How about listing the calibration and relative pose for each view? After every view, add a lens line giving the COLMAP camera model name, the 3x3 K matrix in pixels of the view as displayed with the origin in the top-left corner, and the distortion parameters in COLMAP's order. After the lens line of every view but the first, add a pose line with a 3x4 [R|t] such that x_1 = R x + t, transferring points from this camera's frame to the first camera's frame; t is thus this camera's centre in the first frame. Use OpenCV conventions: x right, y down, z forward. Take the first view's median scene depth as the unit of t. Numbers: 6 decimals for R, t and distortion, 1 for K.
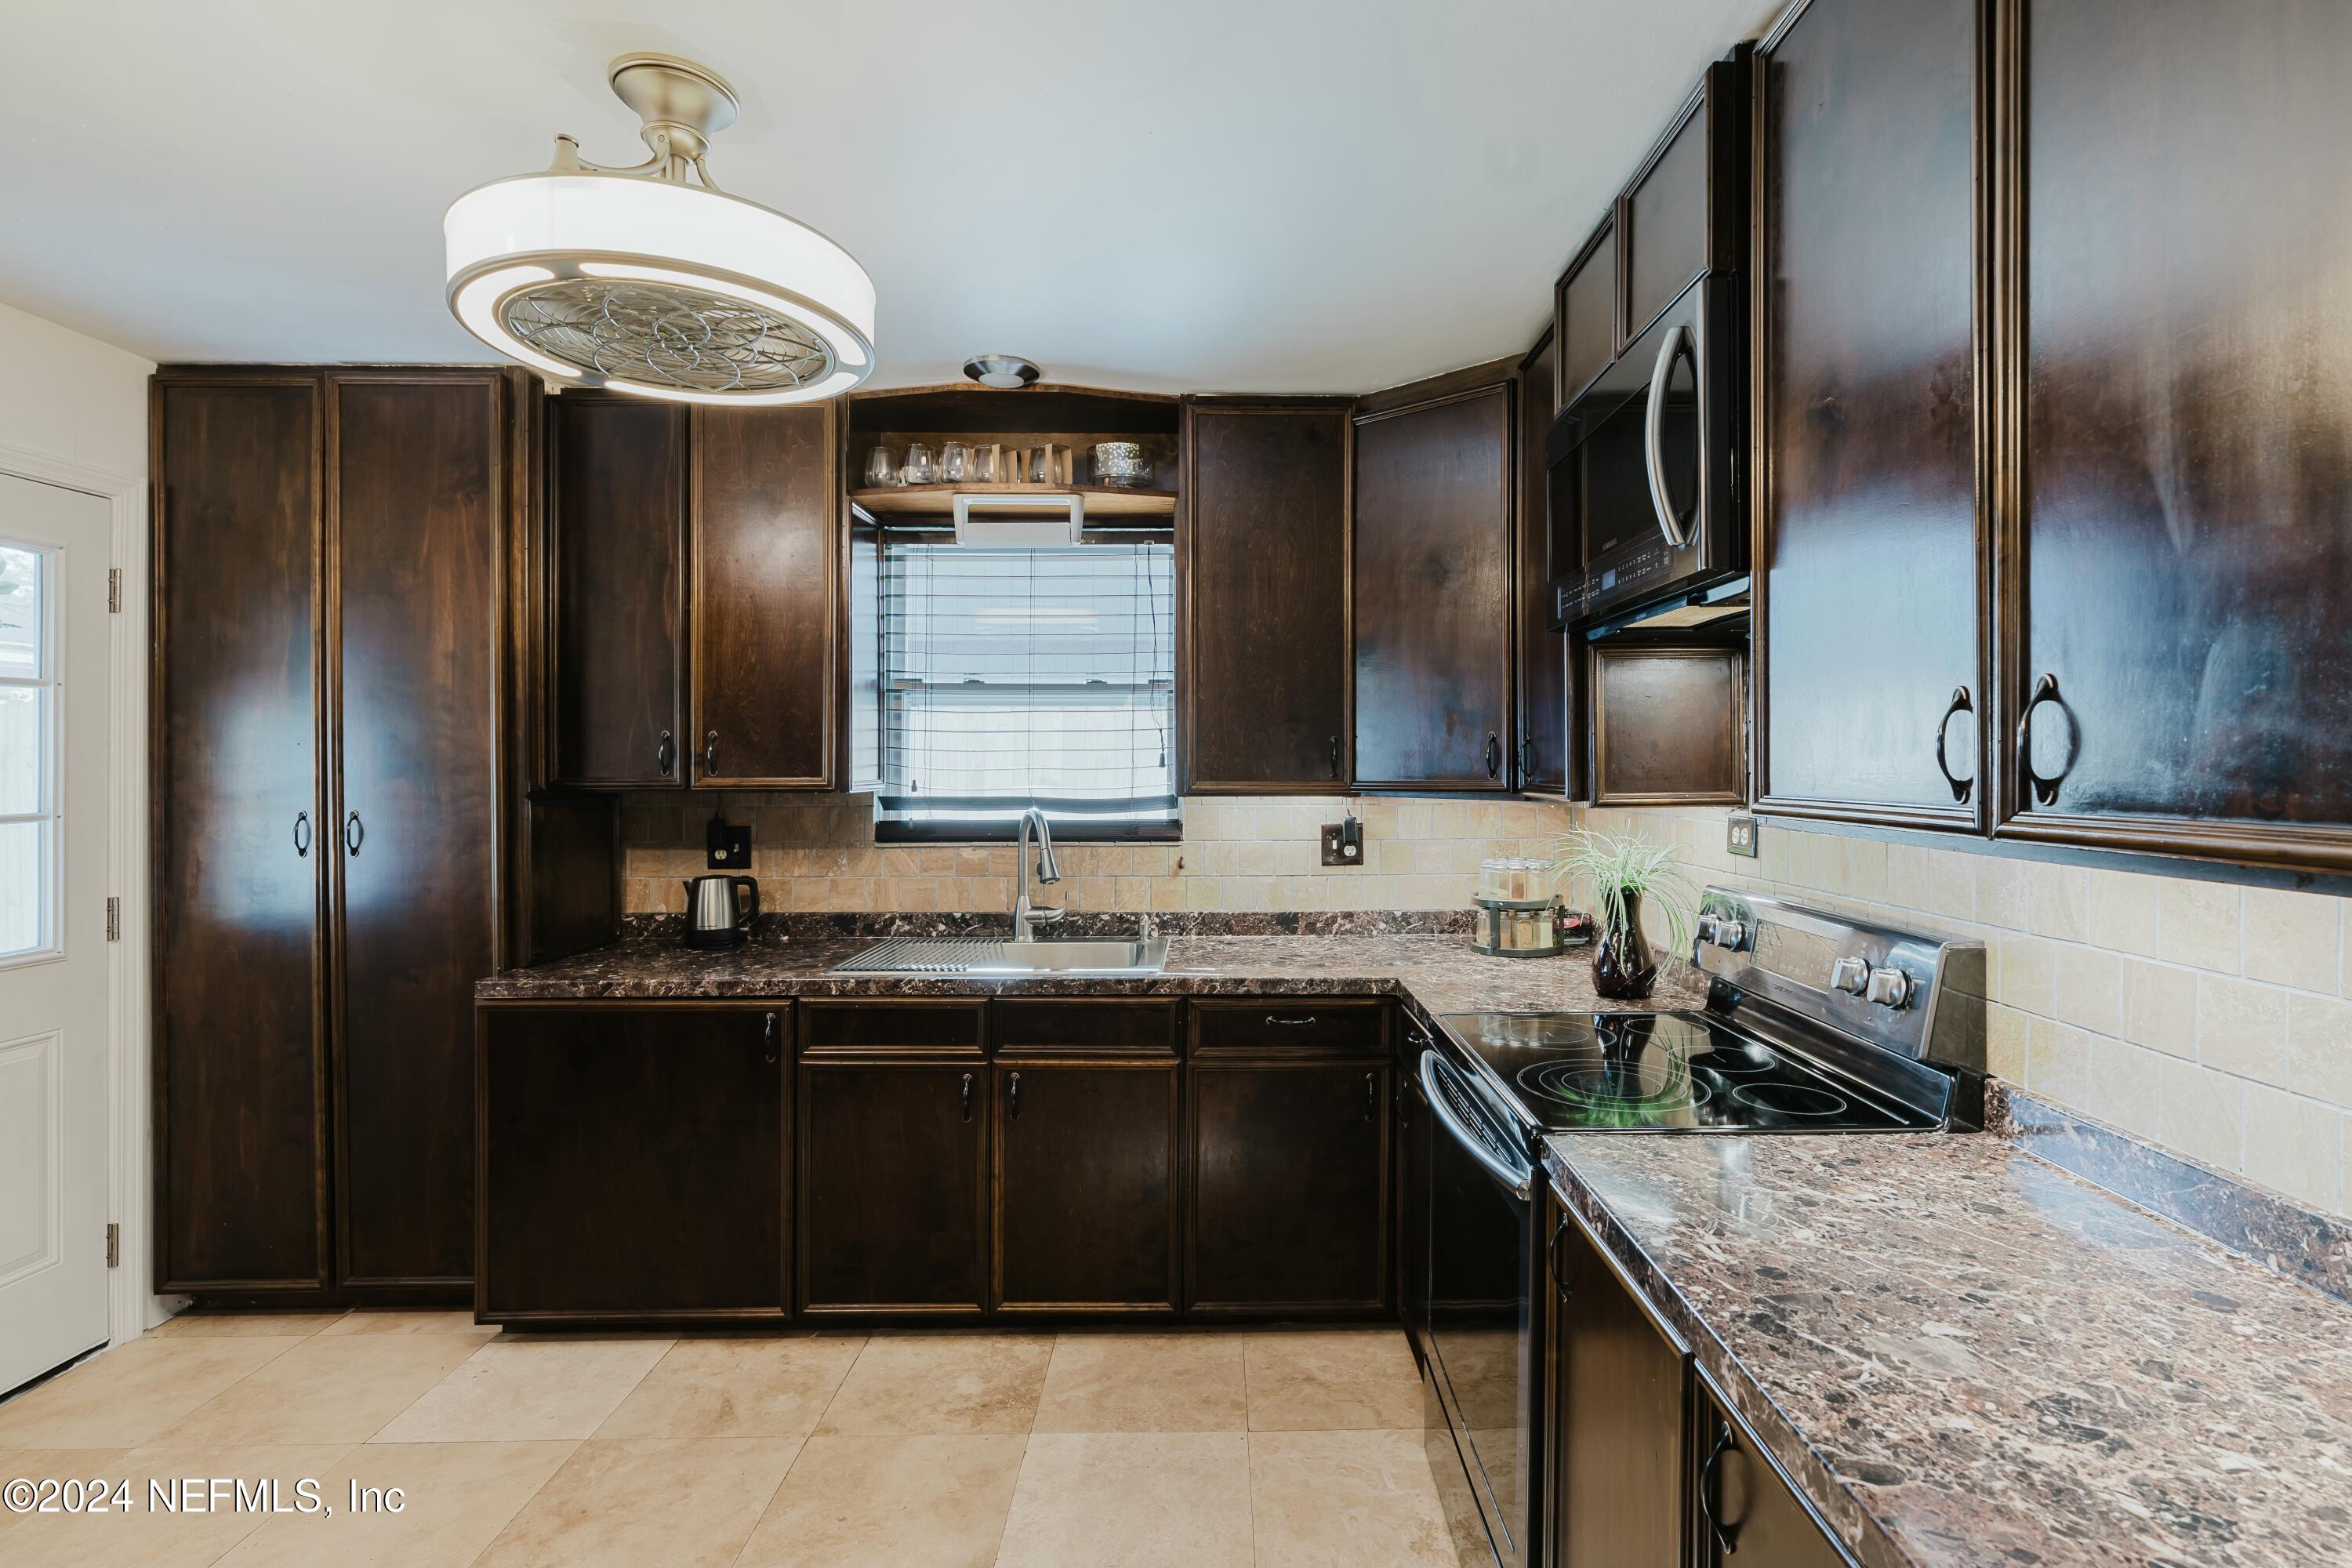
lens RADIAL K [[1145.2, 0, 1223.9], [0, 1145.2, 758.4], [0, 0, 1]] dist [-0.002144, 0.000139]
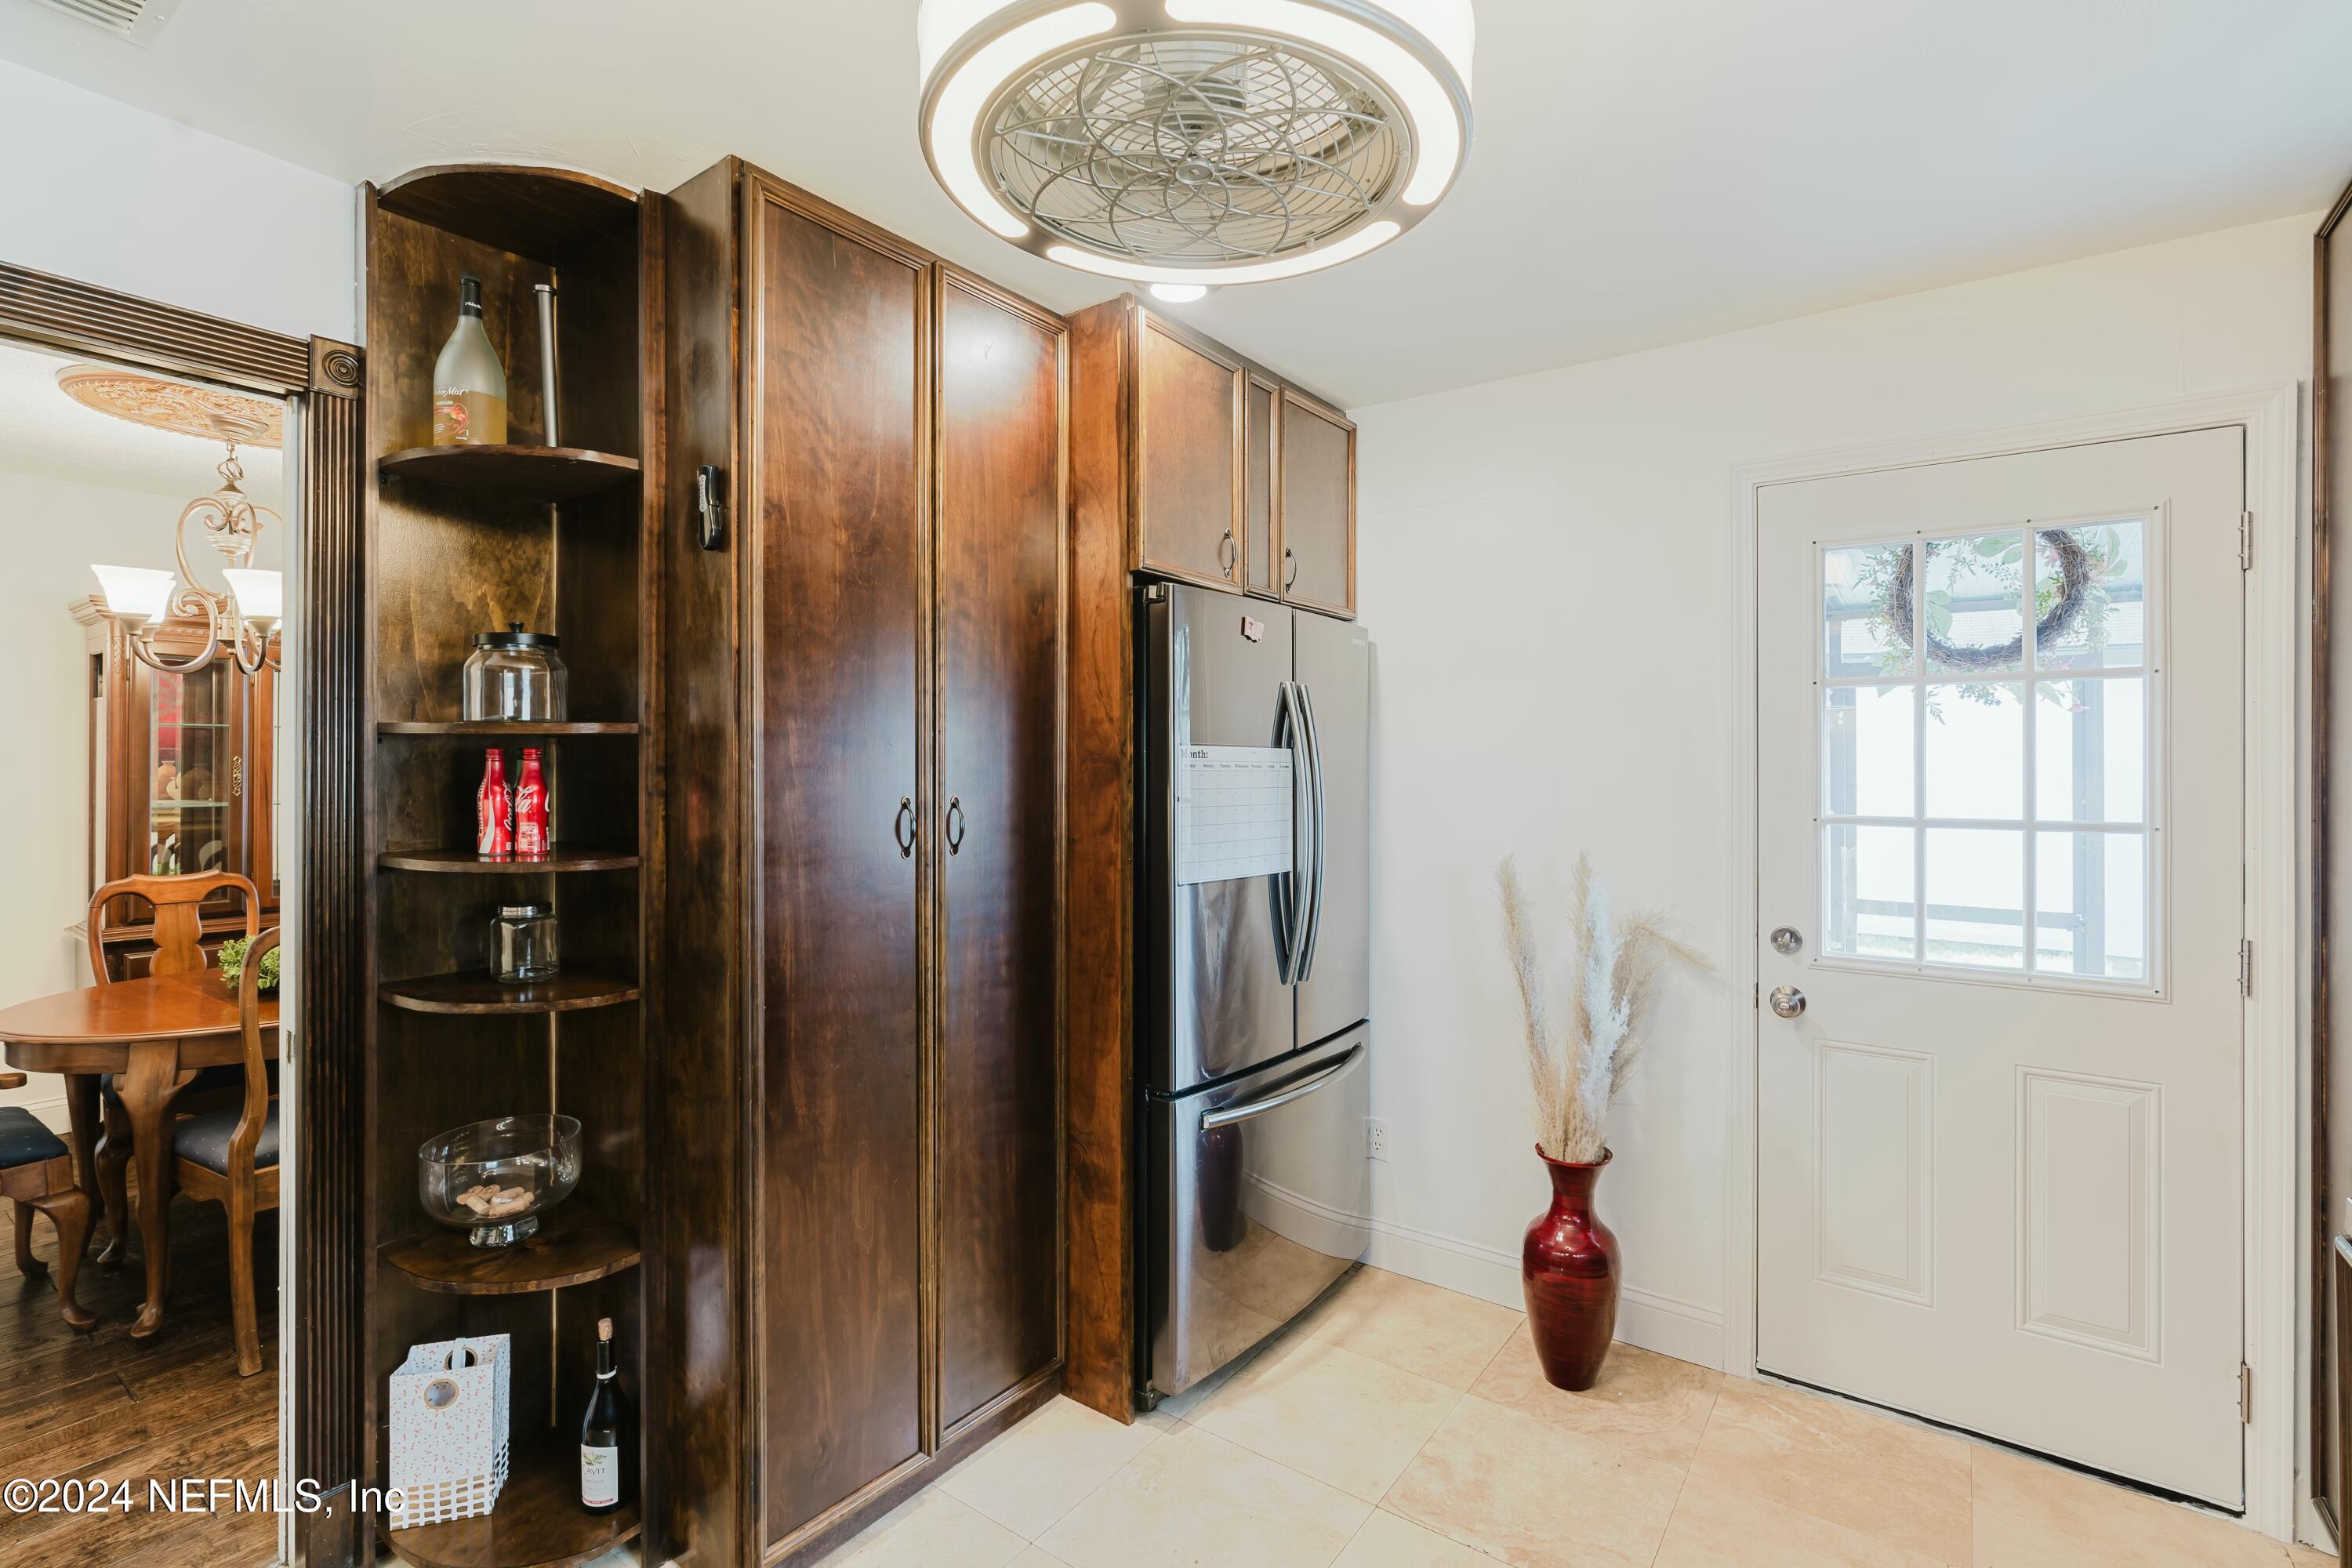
lens RADIAL K [[1083.6, 0, 1173.5], [0, 1083.6, 769.2], [0, 0, 1]] dist [-0.002198, 0.000011]
pose [[-0.598087, 0.005215, -0.801414, 0.034973], [0.001987, 0.999985, 0.005024, 0.001219], [0.801429, 0.001413, -0.598089, 0.754182]]
